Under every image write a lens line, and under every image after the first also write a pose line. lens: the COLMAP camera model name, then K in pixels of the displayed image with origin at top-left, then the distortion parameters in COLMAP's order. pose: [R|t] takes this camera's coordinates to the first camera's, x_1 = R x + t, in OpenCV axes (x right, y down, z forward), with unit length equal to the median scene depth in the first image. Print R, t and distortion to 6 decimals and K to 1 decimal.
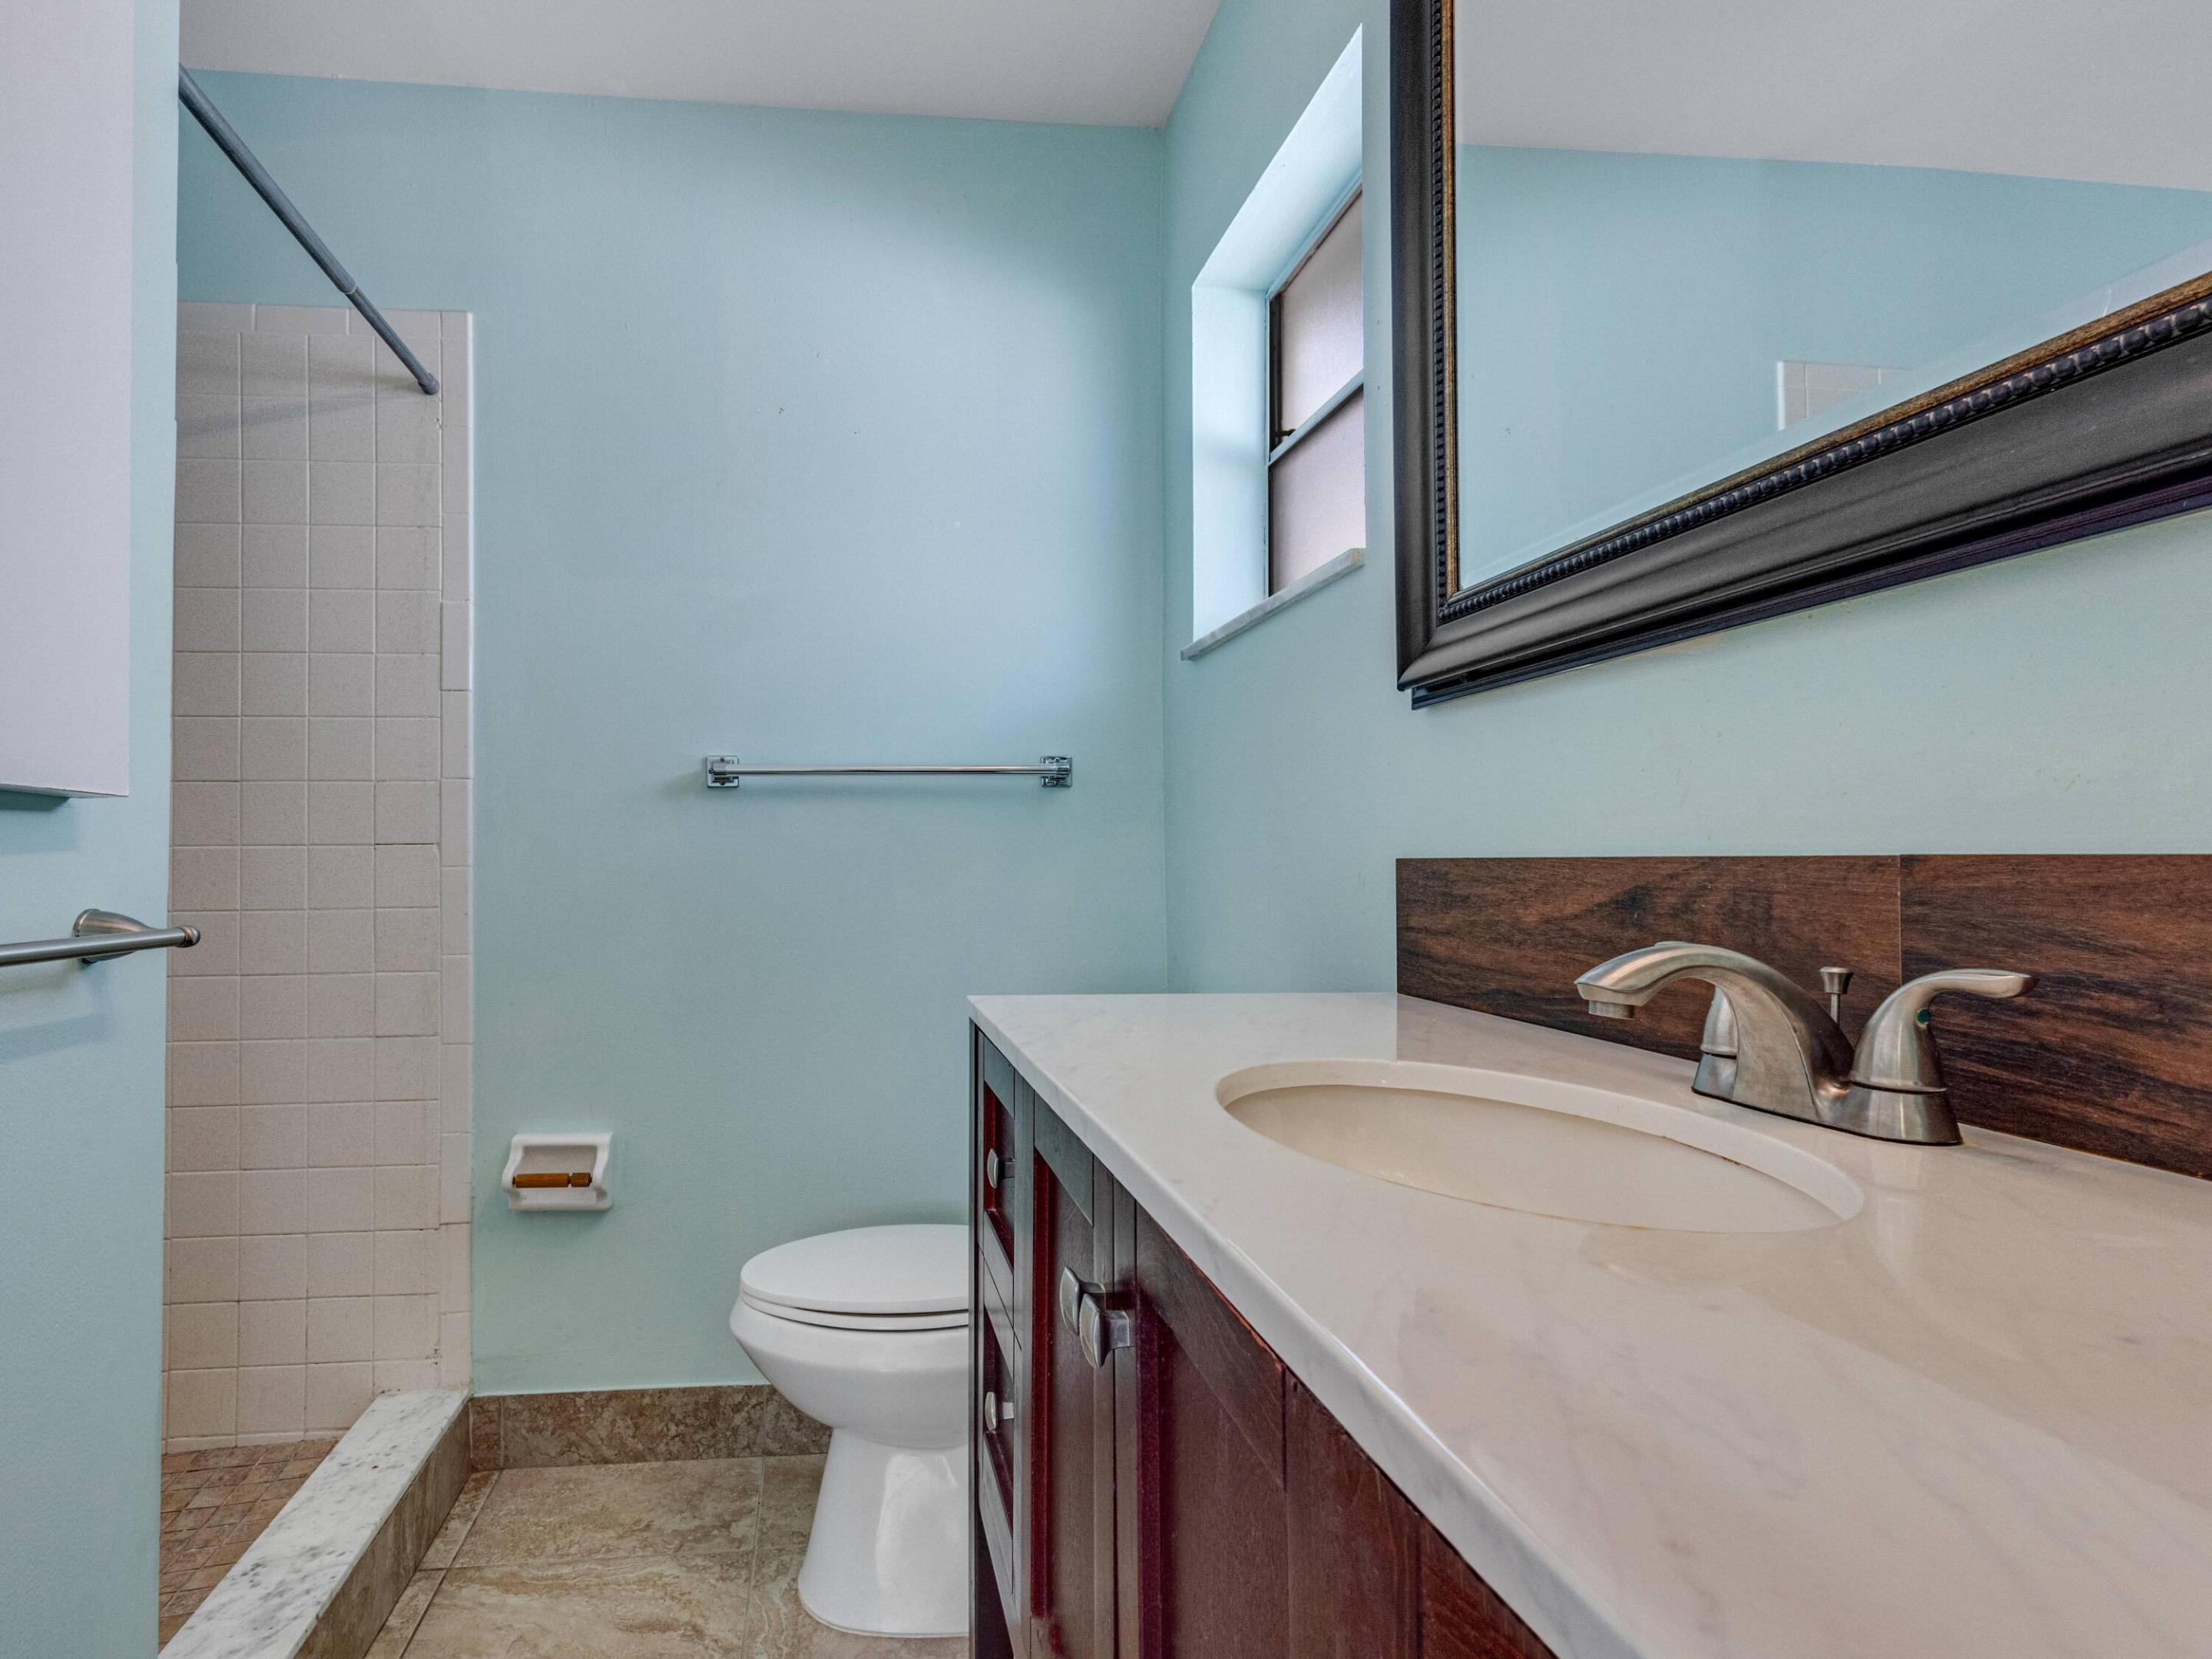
lens RADIAL K [[1149.4, 0, 1102.7], [0, 1149.4, 841.3], [0, 0, 1]] dist [0.003126, 0.000652]
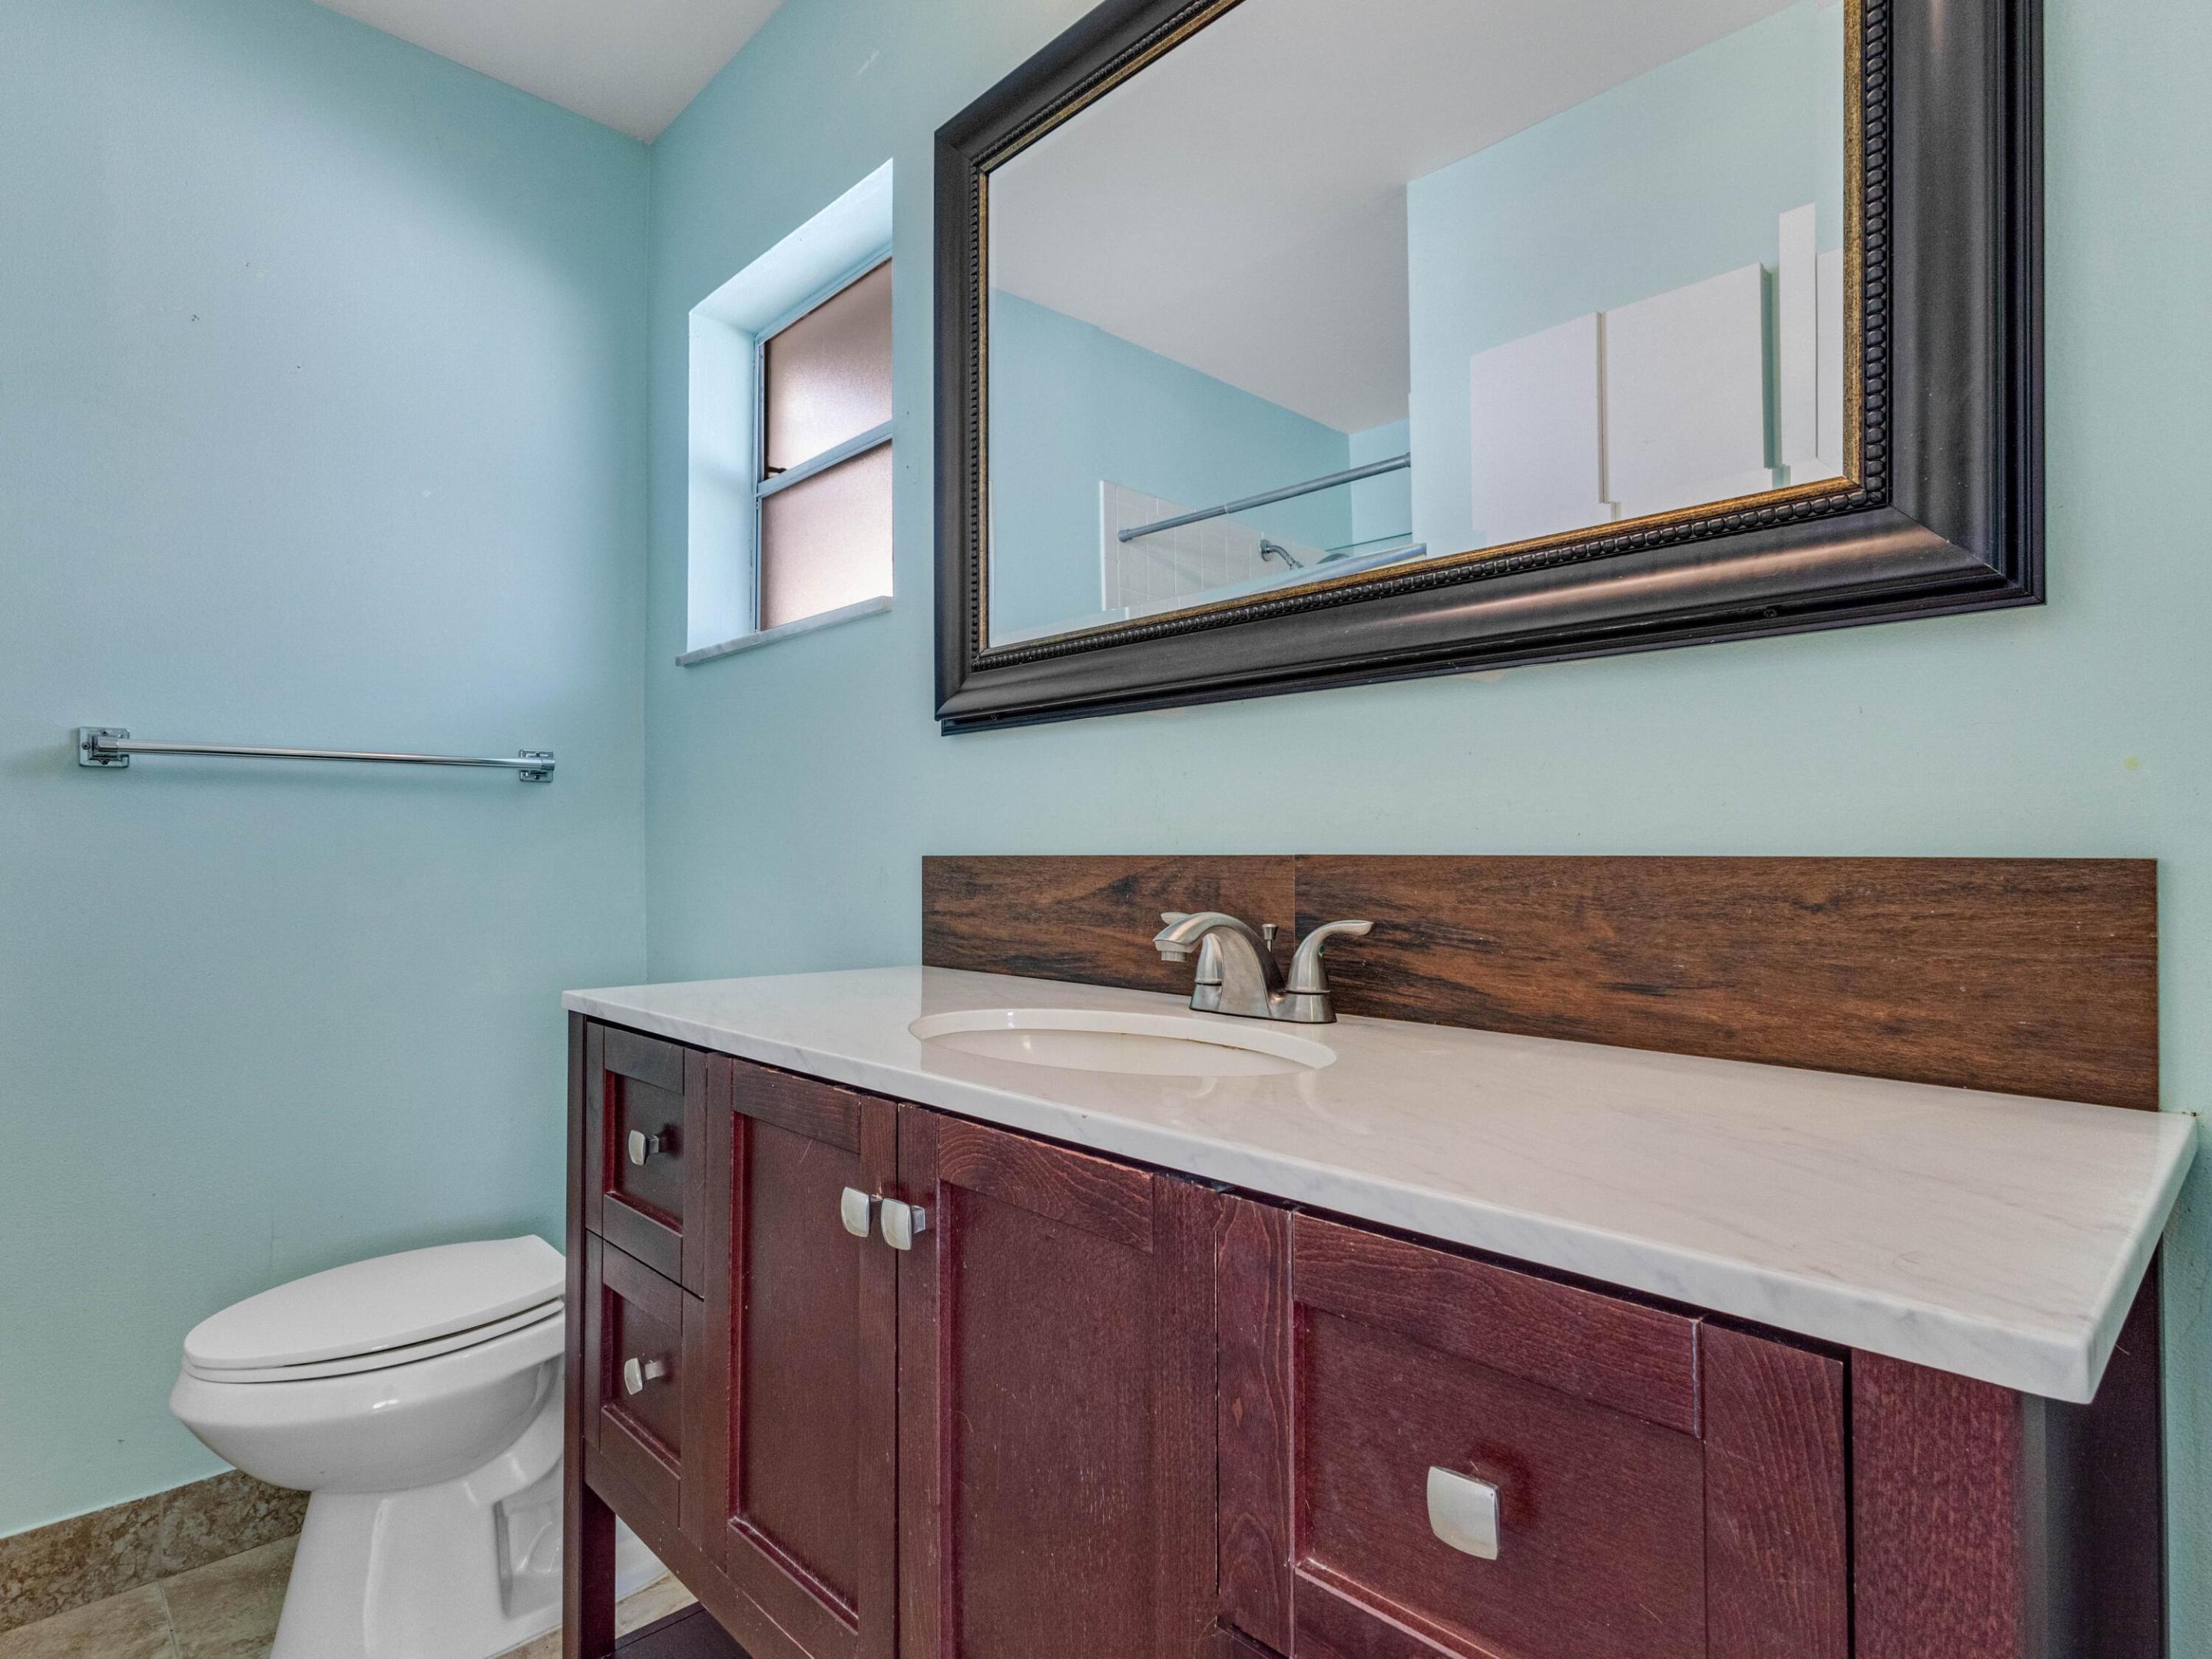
lens RADIAL K [[1149.4, 0, 1102.7], [0, 1149.4, 841.3], [0, 0, 1]] dist [0.003126, 0.000652]
pose [[0.789148, 0.008338, 0.614147, -0.384504], [-0.011138, 0.999938, 0.000735, -0.004091], [-0.614103, -0.007420, 0.789191, -0.096251]]
